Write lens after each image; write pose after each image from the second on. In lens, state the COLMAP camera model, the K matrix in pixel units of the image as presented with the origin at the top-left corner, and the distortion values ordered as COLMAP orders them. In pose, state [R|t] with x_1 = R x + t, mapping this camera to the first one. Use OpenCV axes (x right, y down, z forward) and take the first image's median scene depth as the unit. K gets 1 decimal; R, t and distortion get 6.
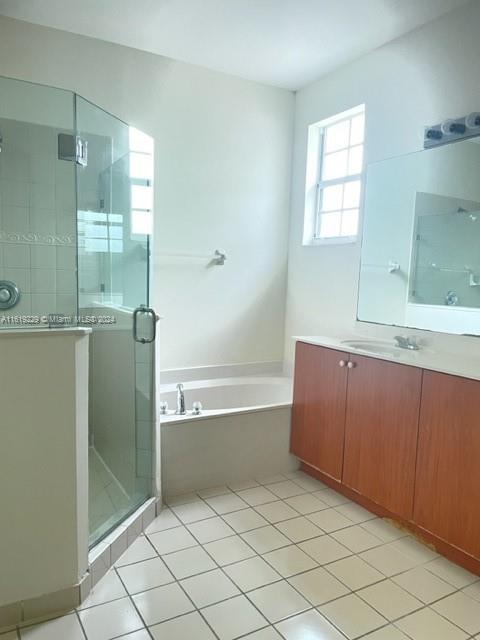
lens RADIAL K [[481.9, 0, 240.3], [0, 481.9, 323.7], [0, 0, 1]] dist [0.074934, -0.100832]
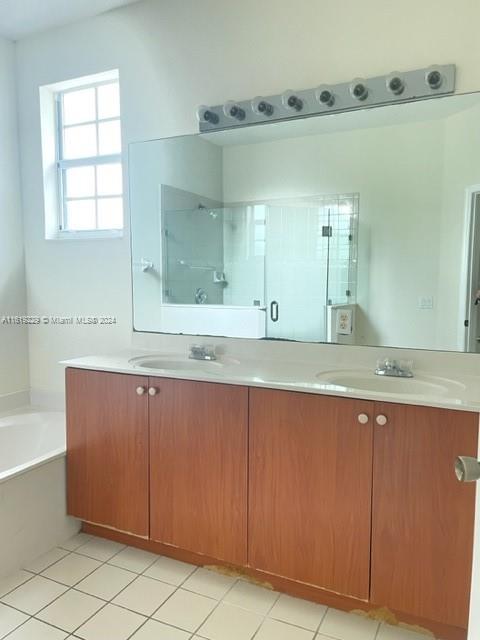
lens RADIAL K [[481.9, 0, 239.3], [0, 481.9, 320.5], [0, 0, 1]] dist [0.074934, -0.100832]
pose [[0.827181, -0.084409, 0.555560, -0.070244], [0.082760, 0.996172, 0.028130, -0.033569], [-0.555808, 0.022710, 0.831001, 0.207502]]
